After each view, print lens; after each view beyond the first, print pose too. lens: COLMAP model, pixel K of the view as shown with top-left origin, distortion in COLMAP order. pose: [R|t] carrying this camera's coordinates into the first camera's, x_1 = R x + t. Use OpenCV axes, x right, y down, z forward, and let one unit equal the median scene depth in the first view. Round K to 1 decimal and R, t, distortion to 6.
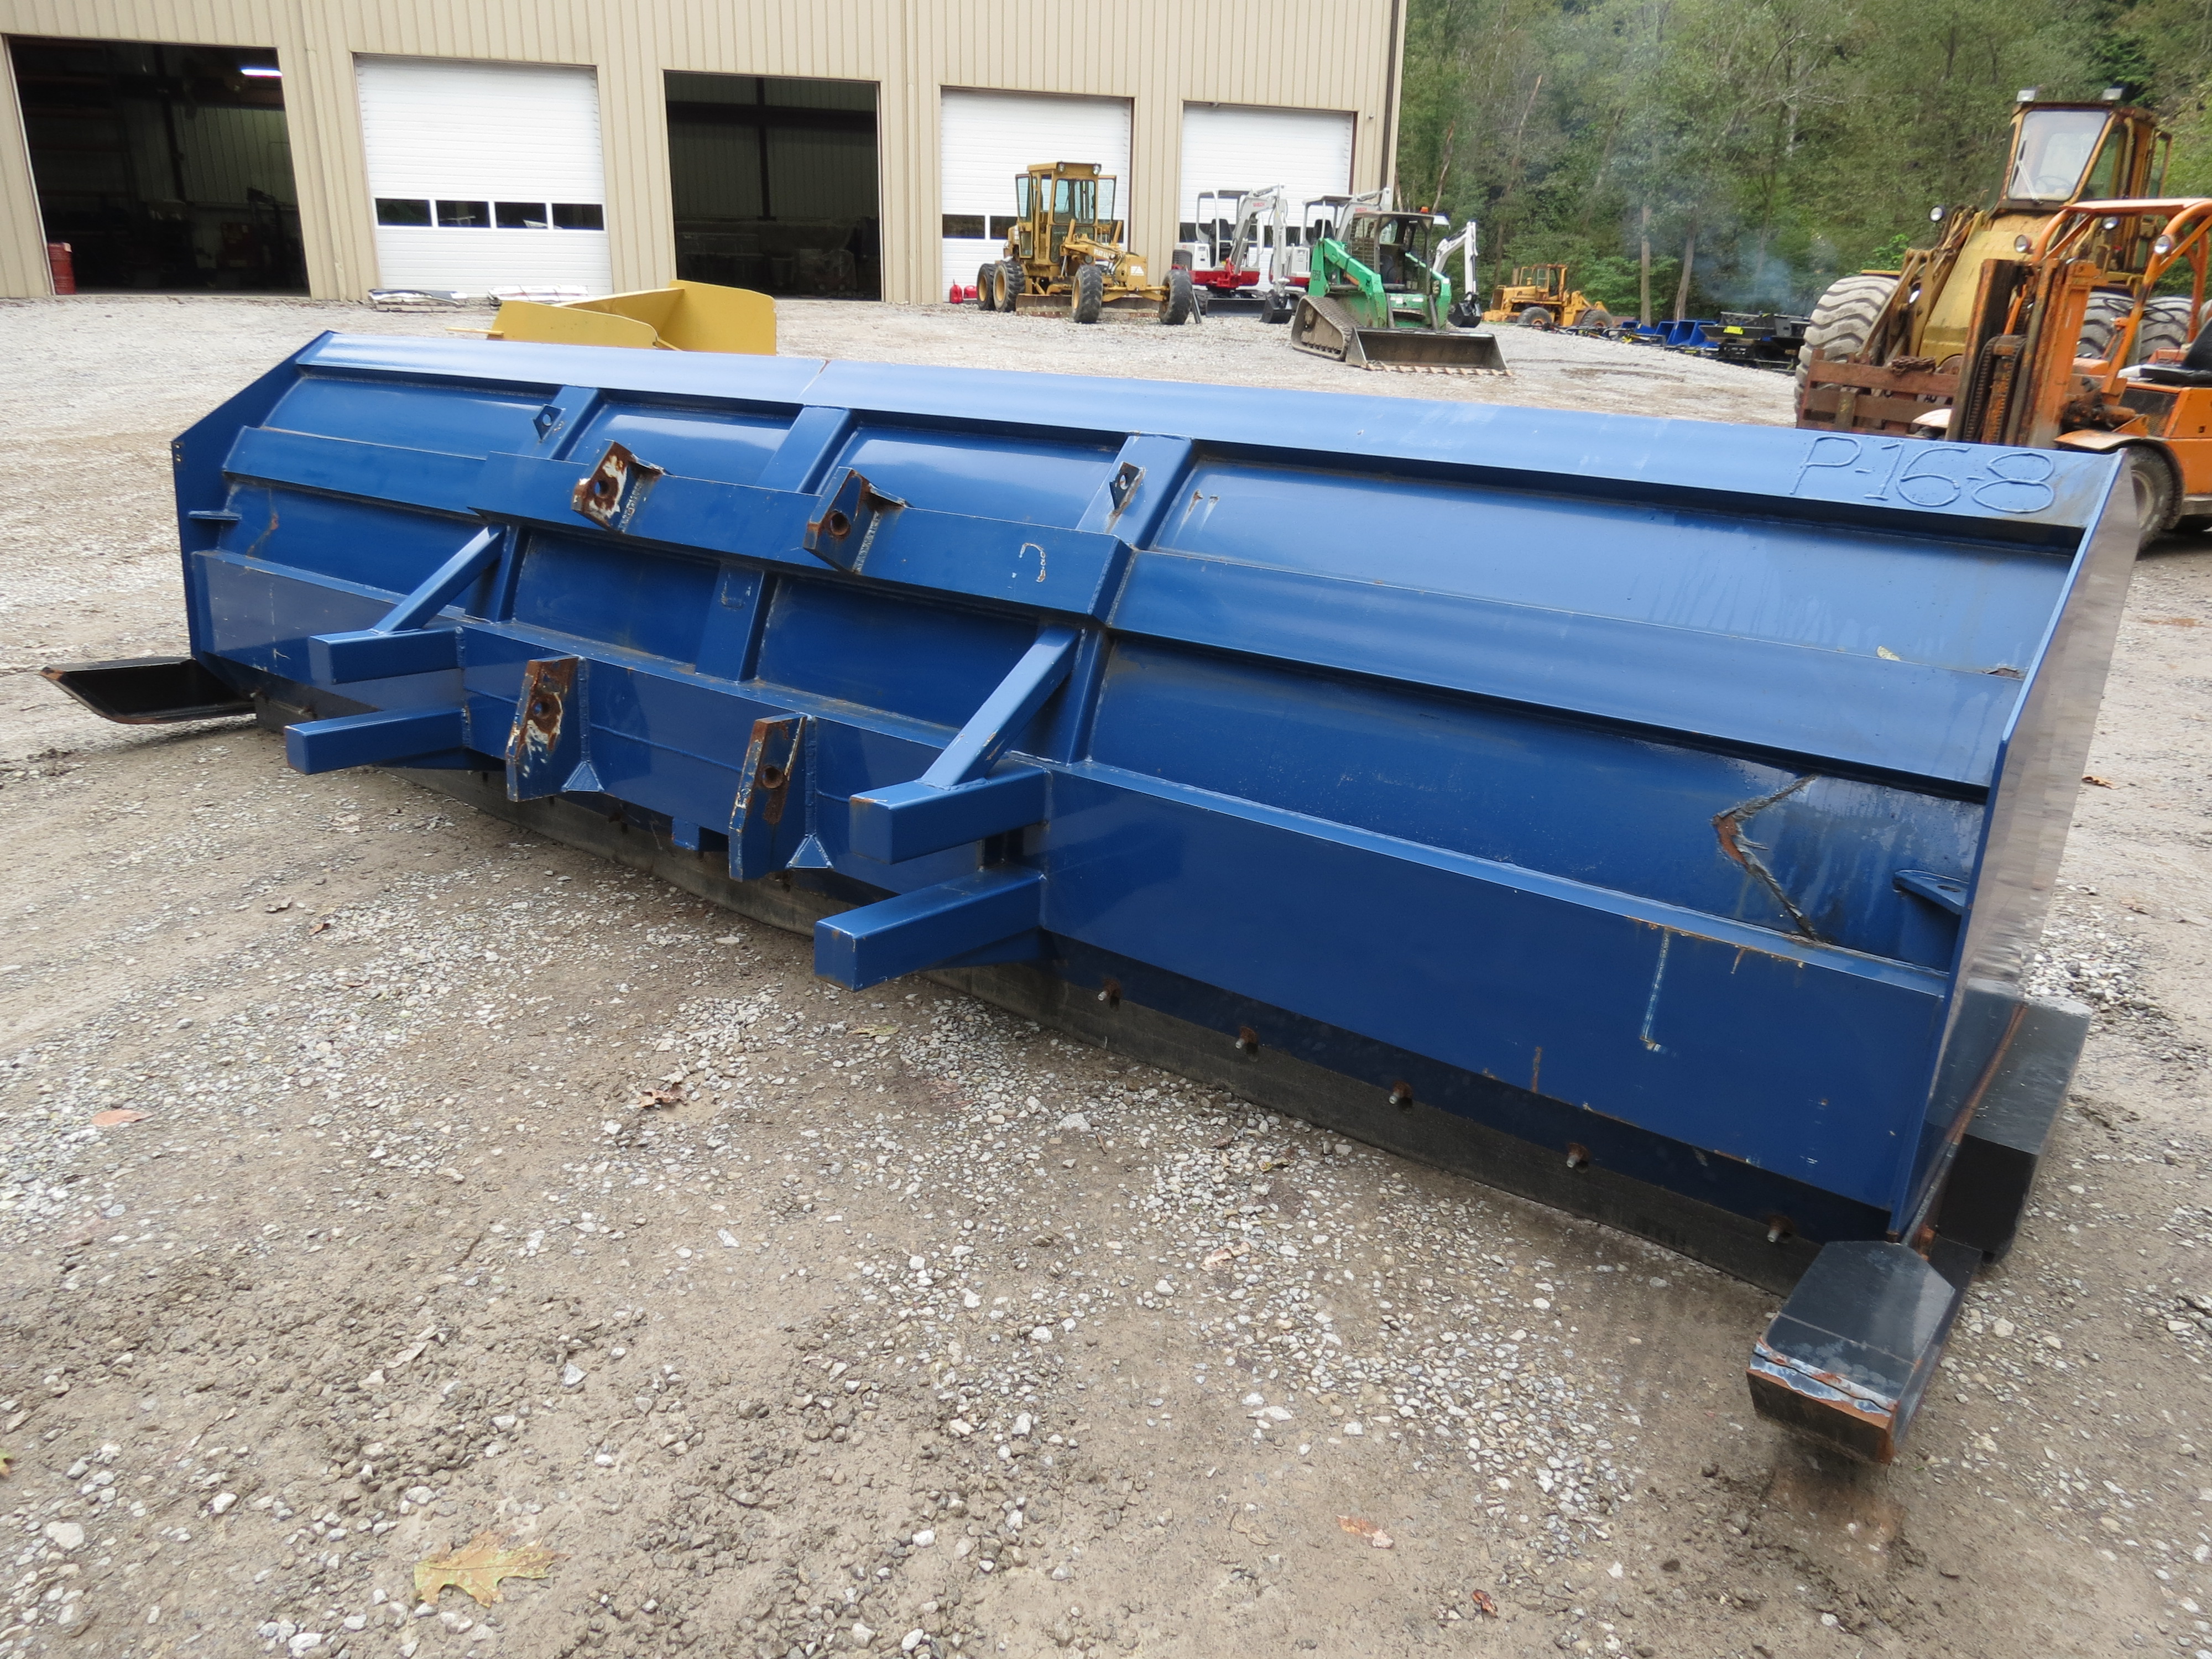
lens RADIAL K [[1553.8, 0, 1106.0], [0, 1553.8, 829.5], [0, 0, 1]] dist [-0.022114, -0.002114]
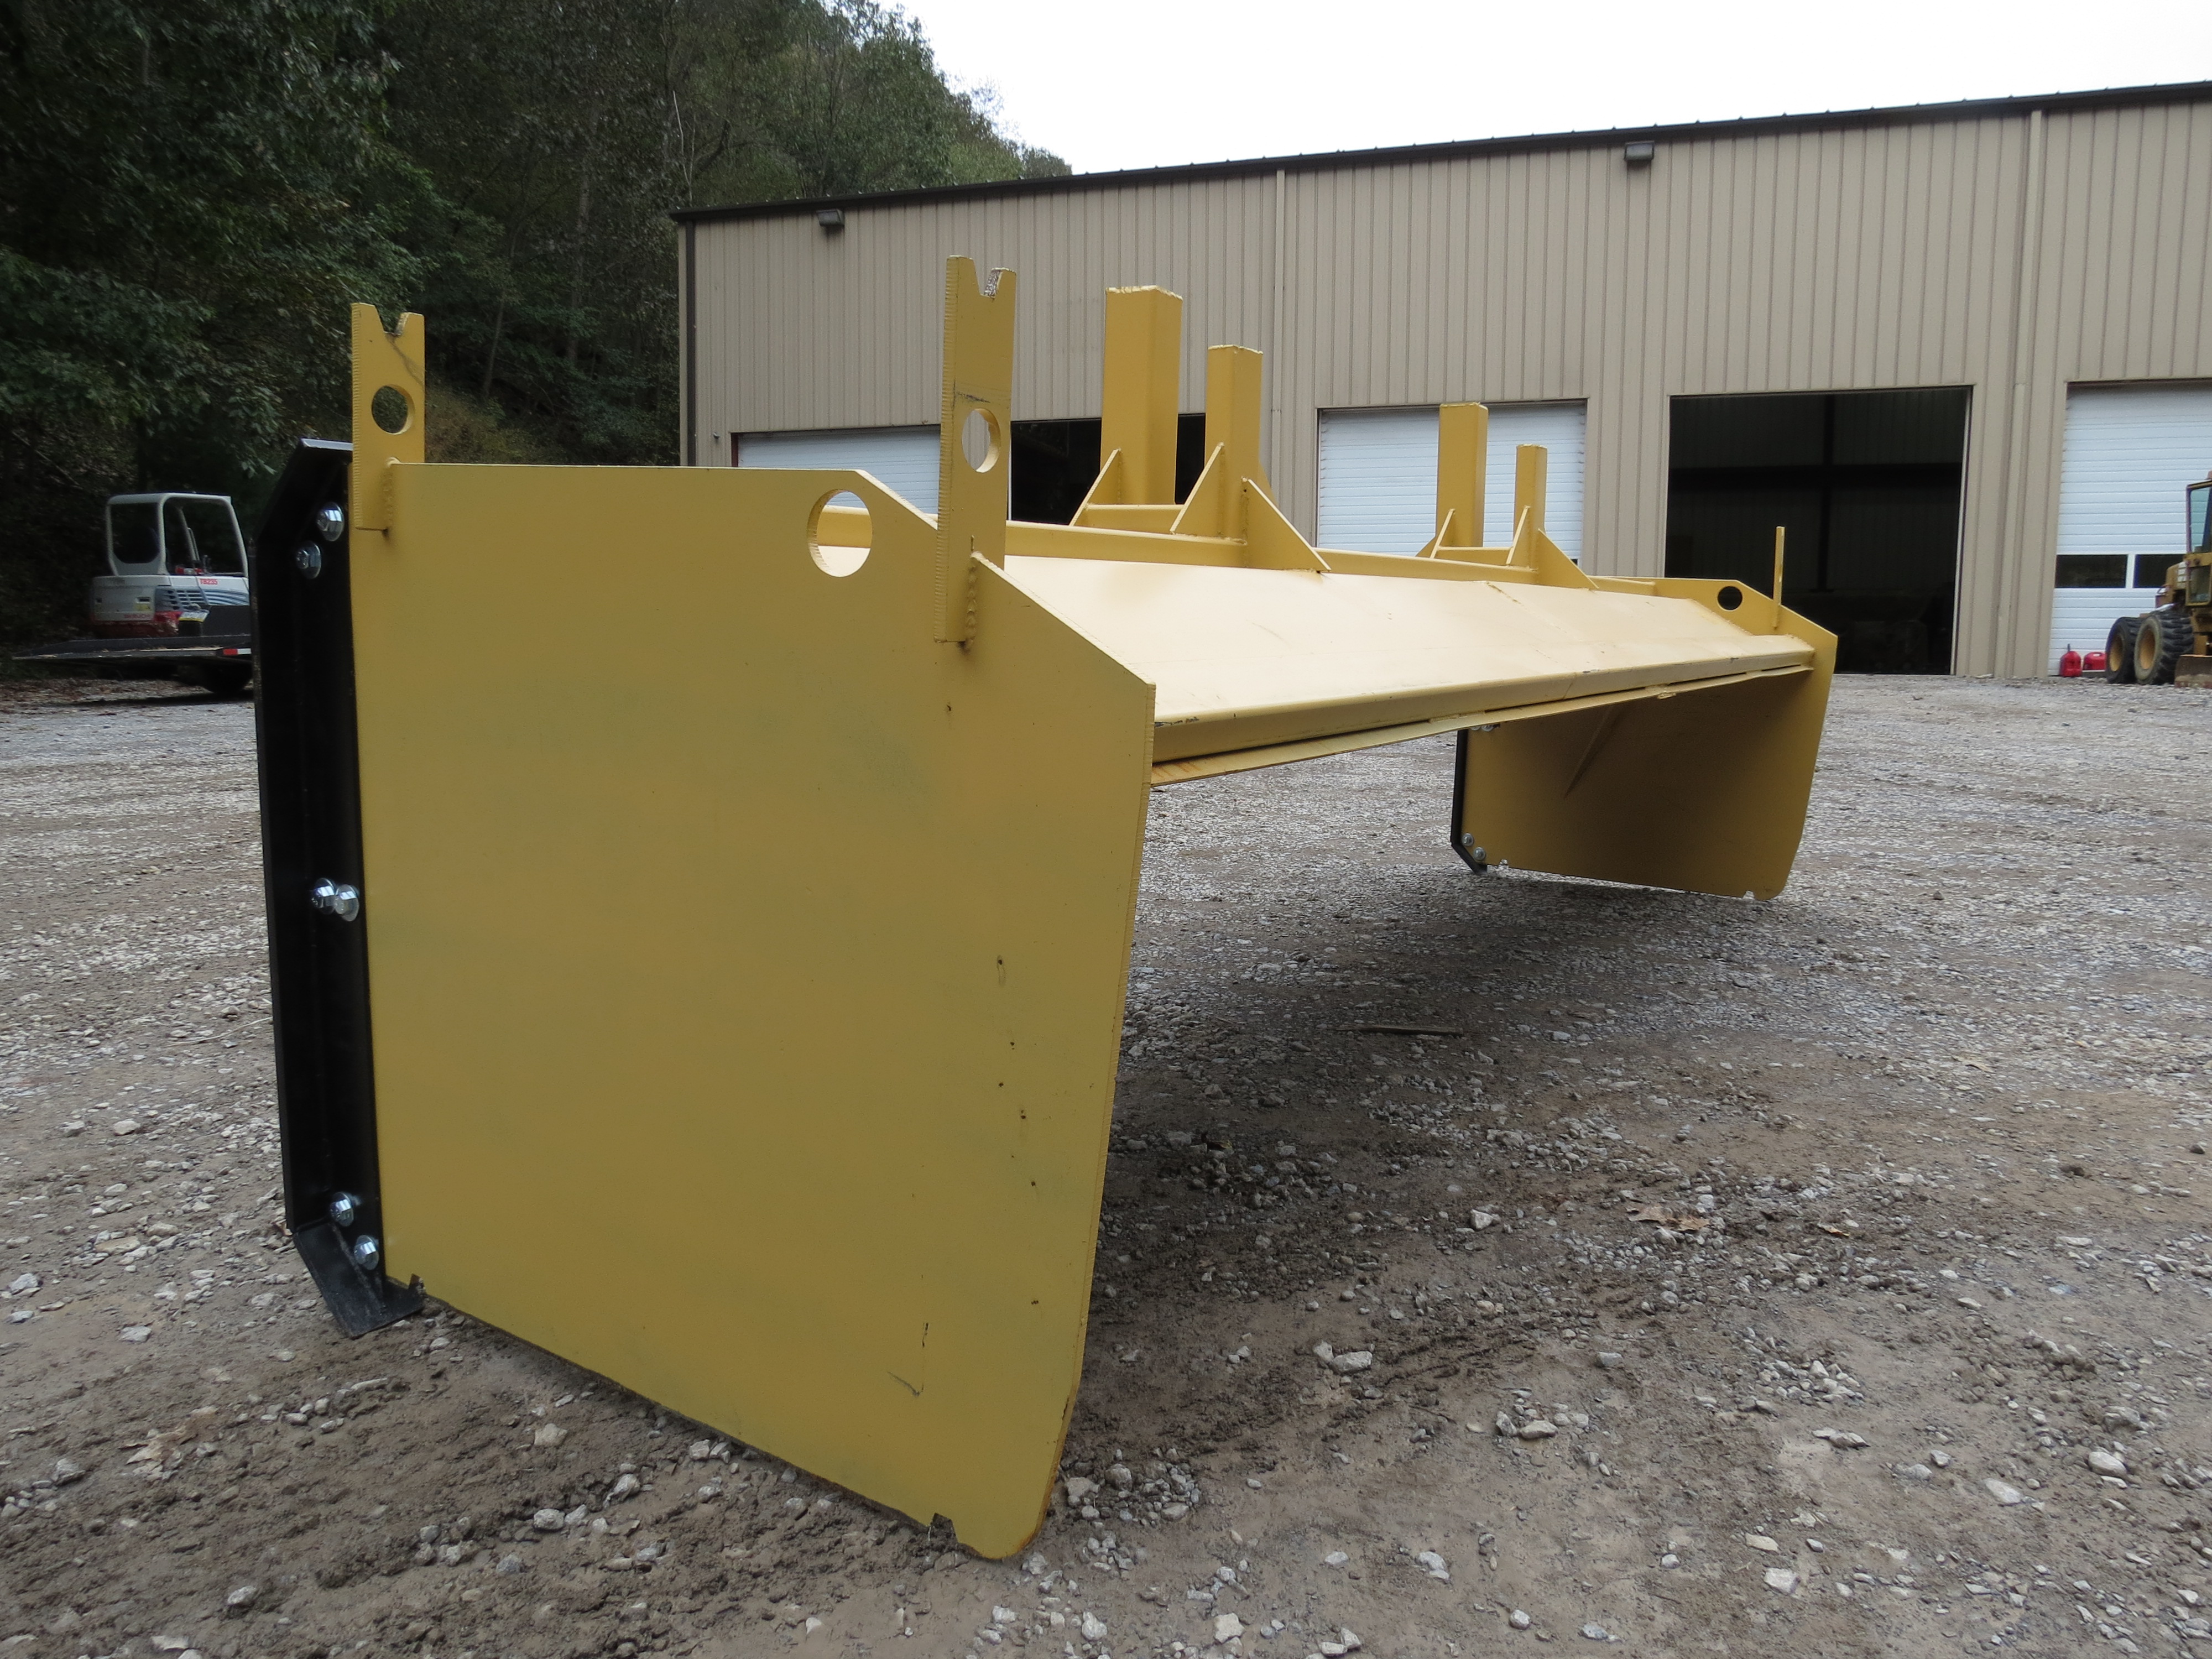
lens RADIAL K [[1553.8, 0, 1106.0], [0, 1553.8, 829.5], [0, 0, 1]] dist [-0.022114, -0.002114]
pose [[0.794179, 0.052150, -0.605442, -0.020028], [-0.197723, 0.964273, -0.176302, -0.072137], [0.574618, 0.259725, 0.776117, 0.253723]]
